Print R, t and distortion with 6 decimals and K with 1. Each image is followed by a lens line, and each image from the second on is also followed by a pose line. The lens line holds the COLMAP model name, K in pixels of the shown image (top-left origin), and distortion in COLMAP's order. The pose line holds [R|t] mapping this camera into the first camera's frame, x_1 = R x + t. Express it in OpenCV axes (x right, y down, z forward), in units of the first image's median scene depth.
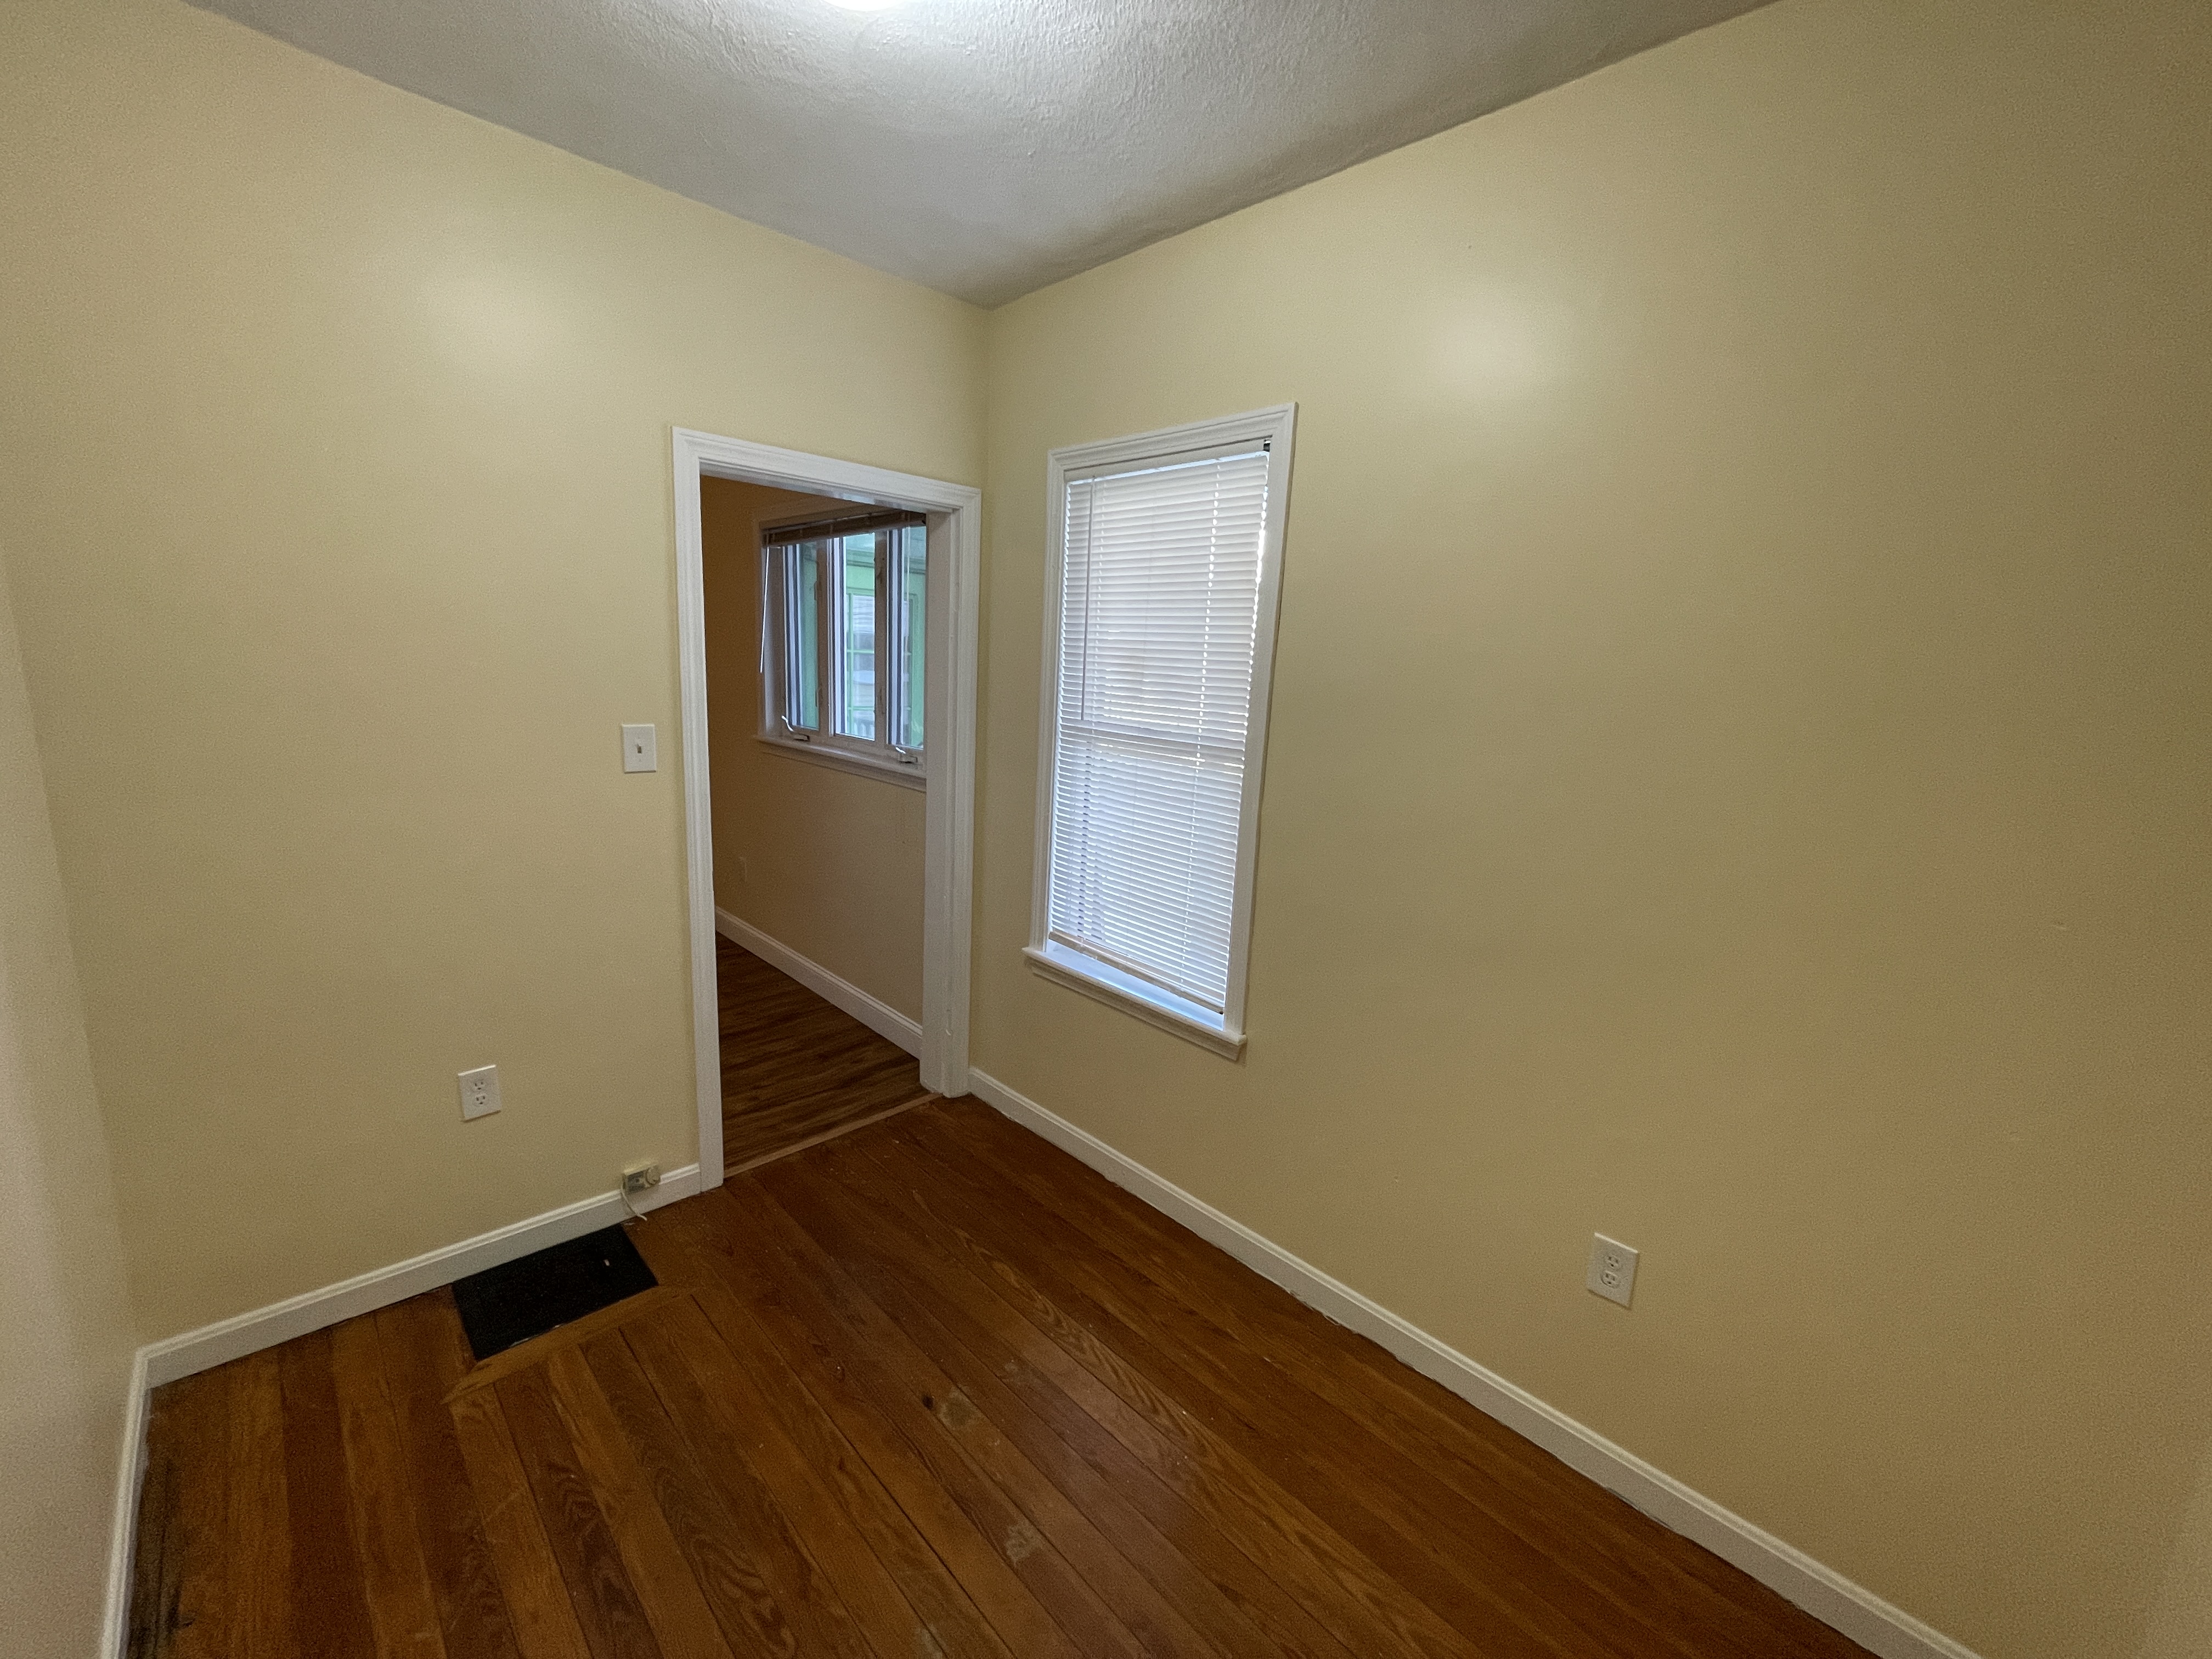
lens RADIAL K [[899.8, 0, 1105.8], [0, 899.8, 820.2], [0, 0, 1]] dist [-0.002968, 0.008538]
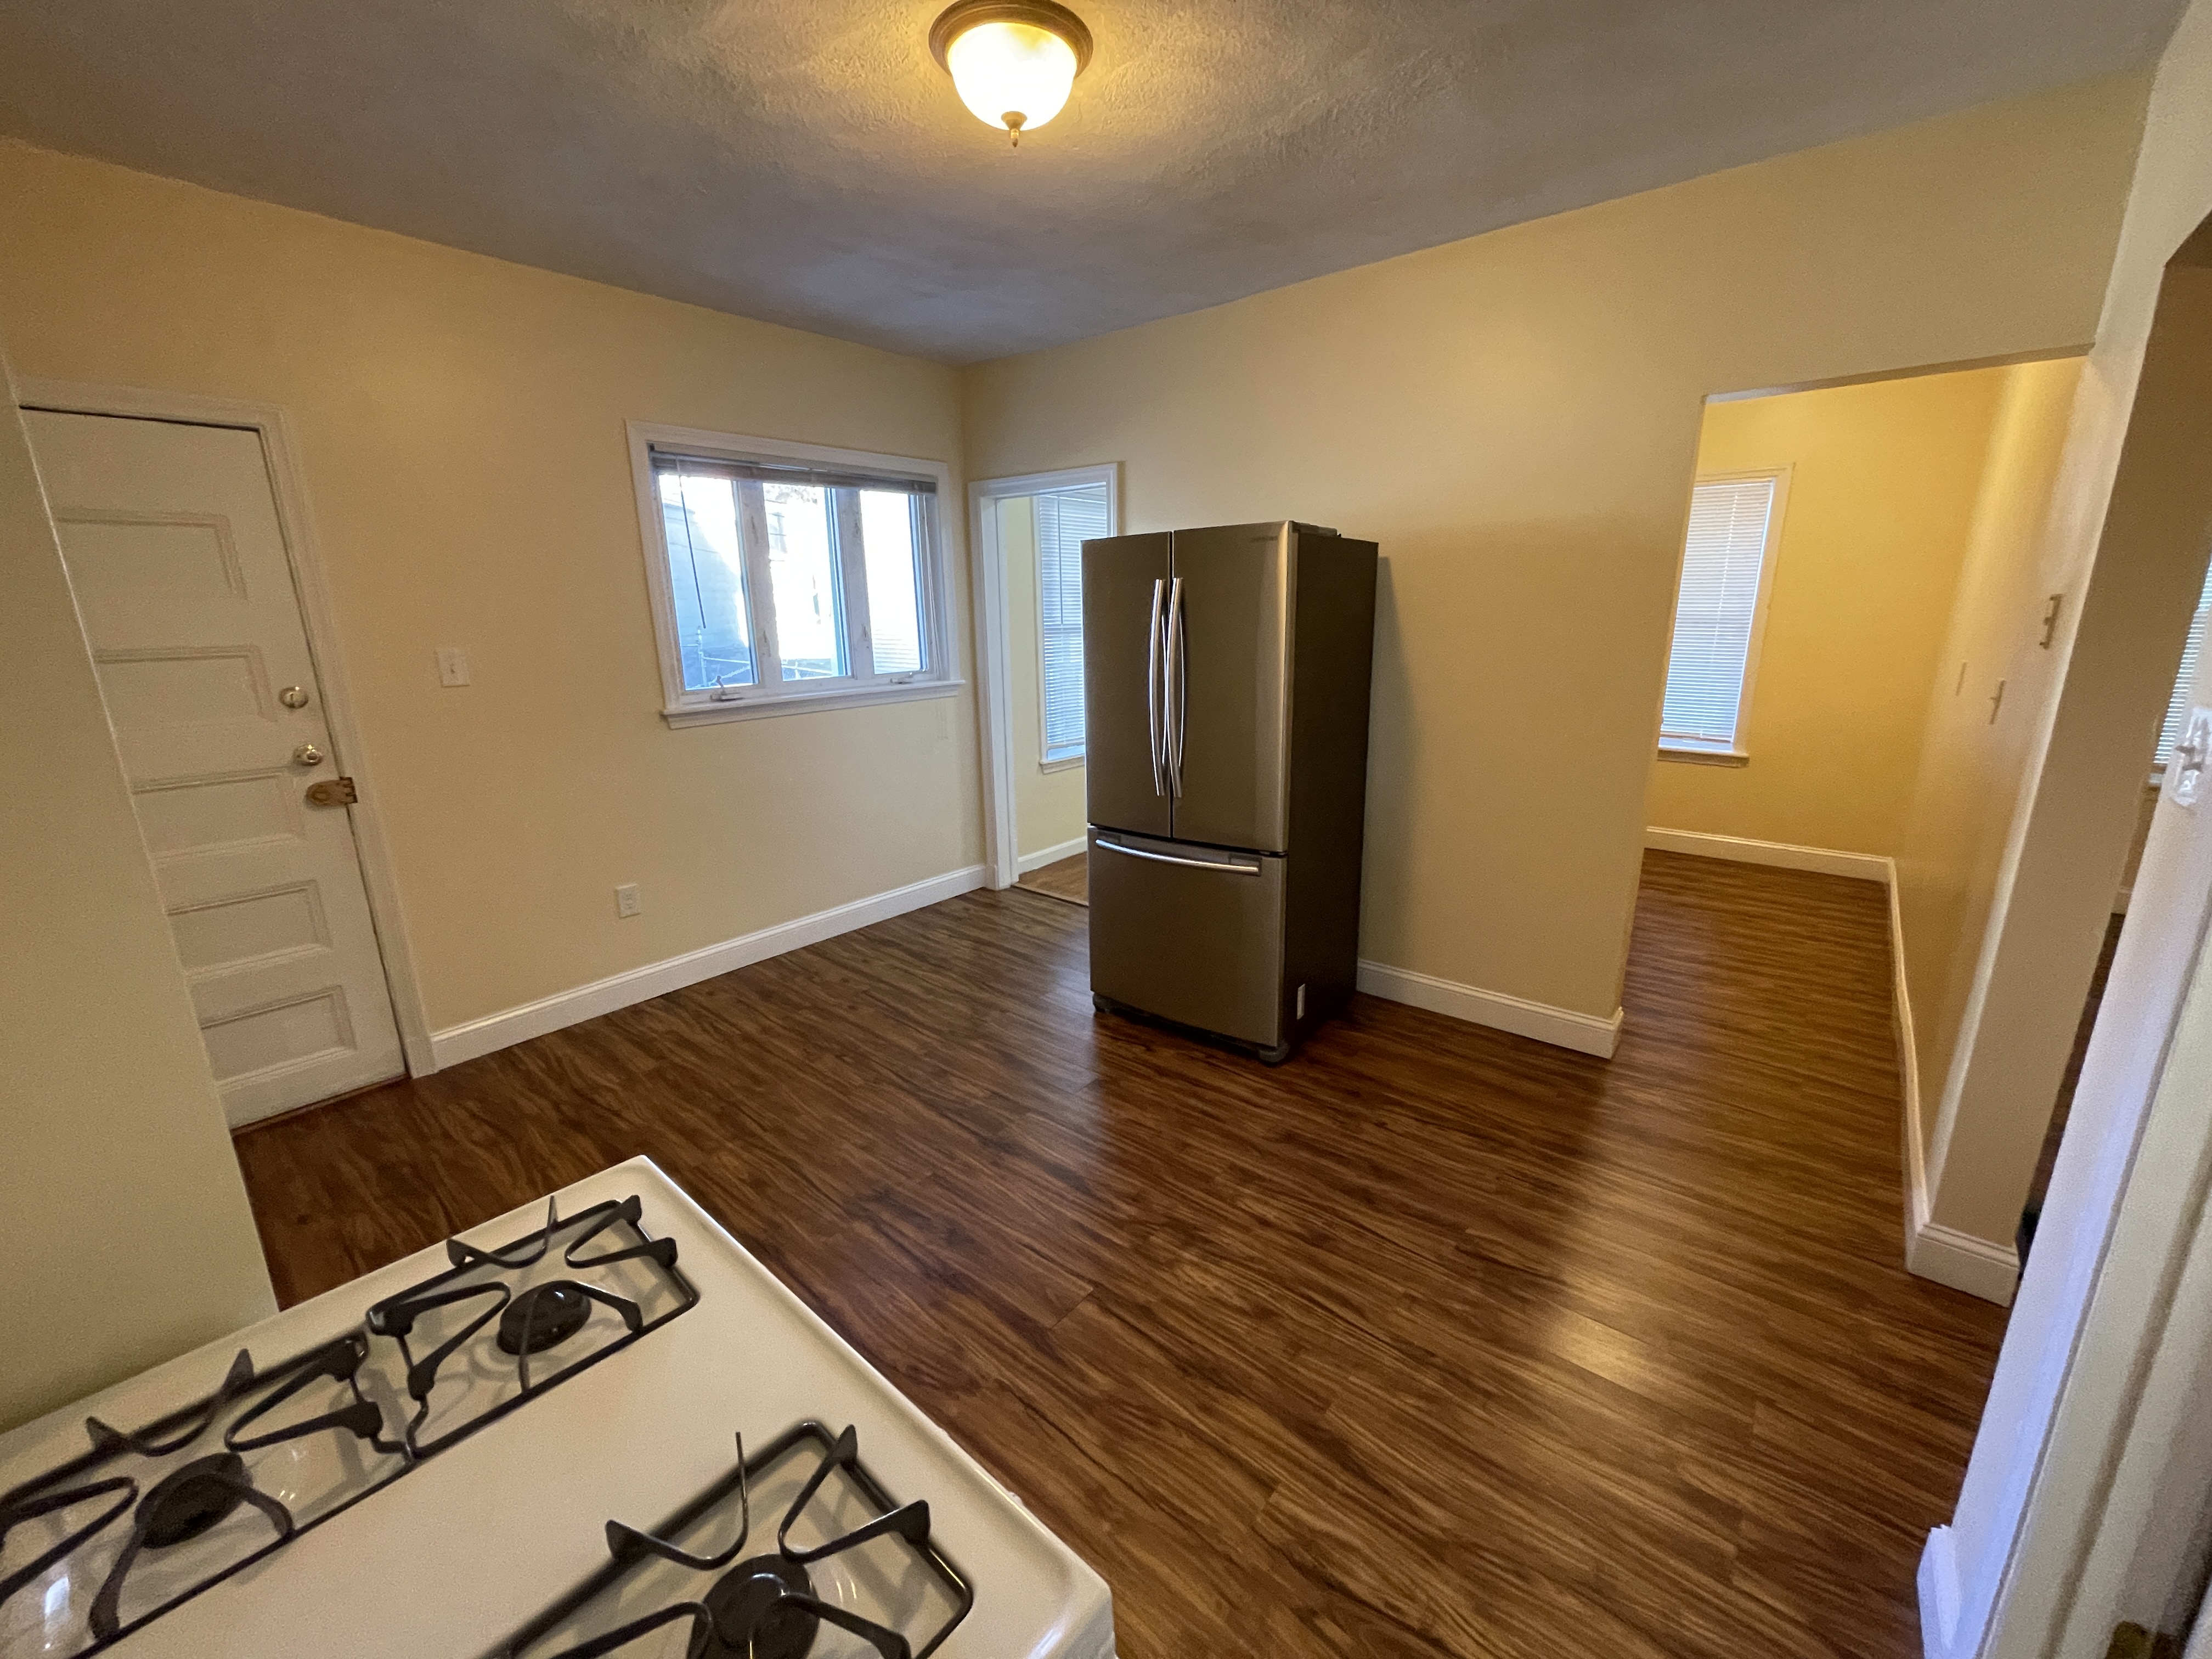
lens RADIAL K [[883.9, 0, 1097.3], [0, 883.9, 826.4], [0, 0, 1]] dist [0.003251, -0.002817]
pose [[-0.103288, -0.289491, 0.951591, -2.454106], [0.189777, 0.933397, 0.304555, -0.335607], [-0.976379, 0.212048, -0.041470, 1.379680]]
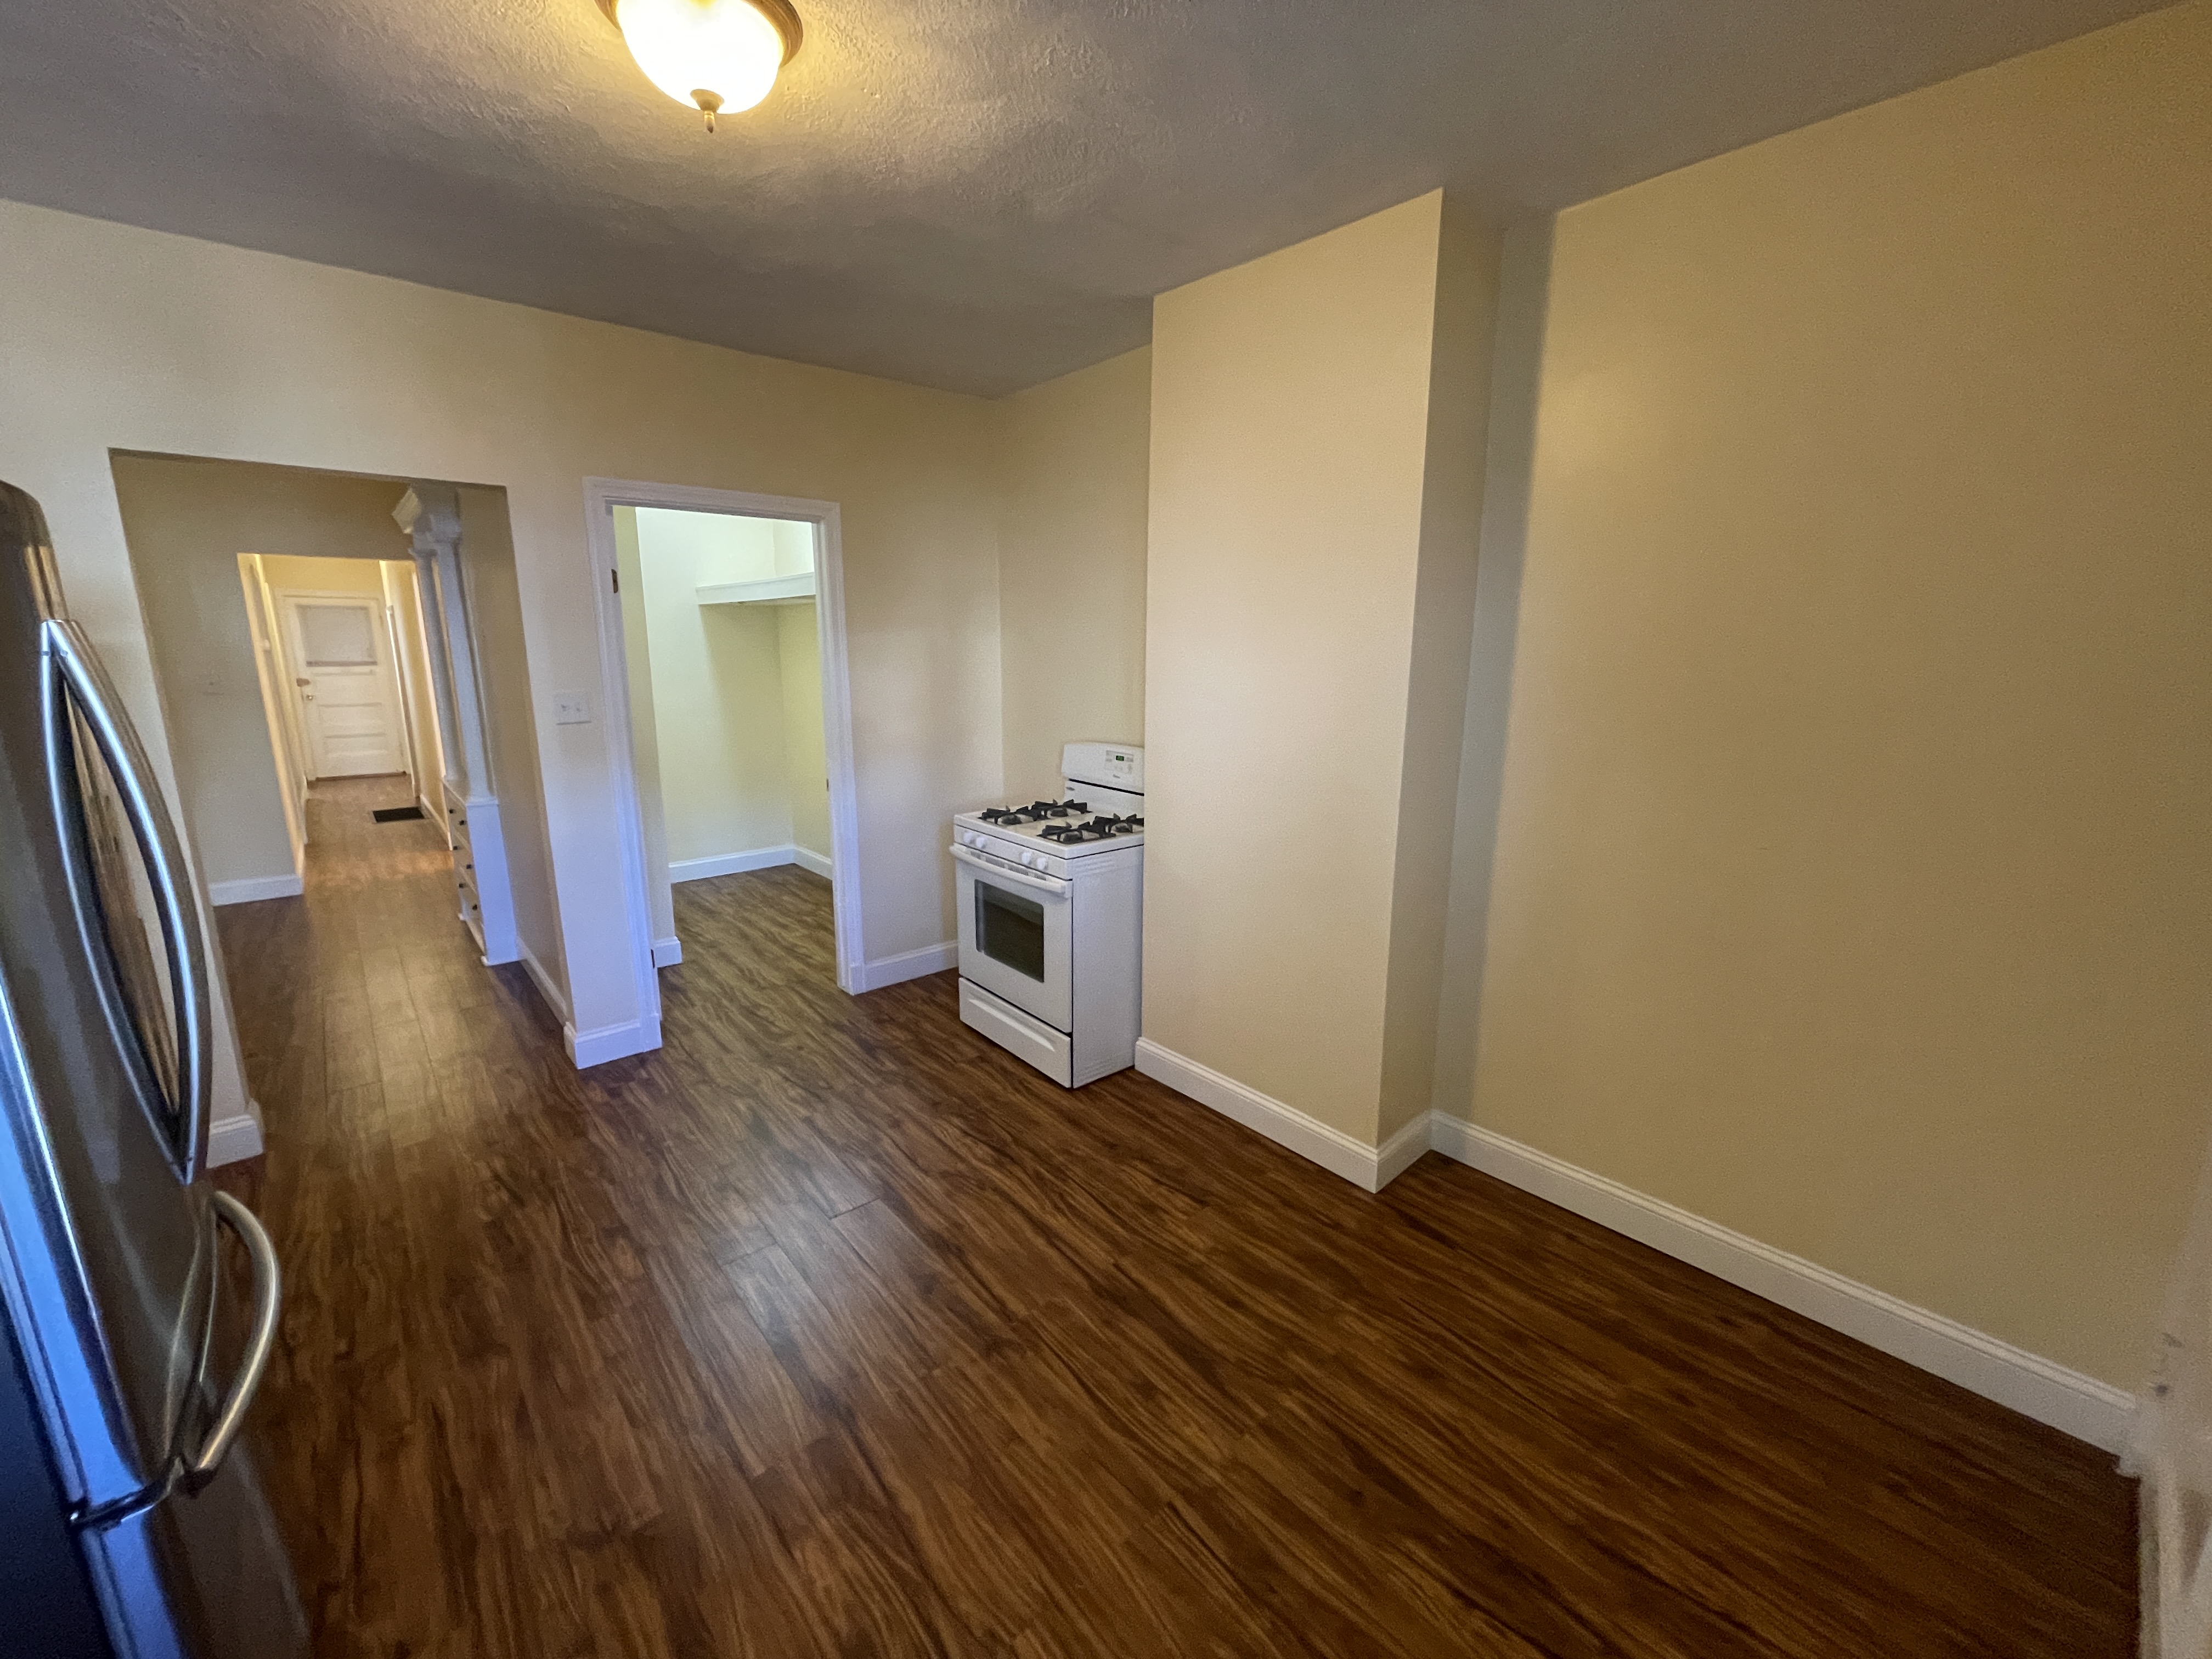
lens RADIAL K [[894.1, 0, 1109.7], [0, 894.1, 826.7], [0, 0, 1]] dist [-0.005735, 0.000265]
pose [[-0.044110, 0.154274, -0.987043, -0.641724], [-0.186930, 0.969280, 0.159851, -0.332955], [0.981382, 0.191559, -0.013917, 1.724542]]
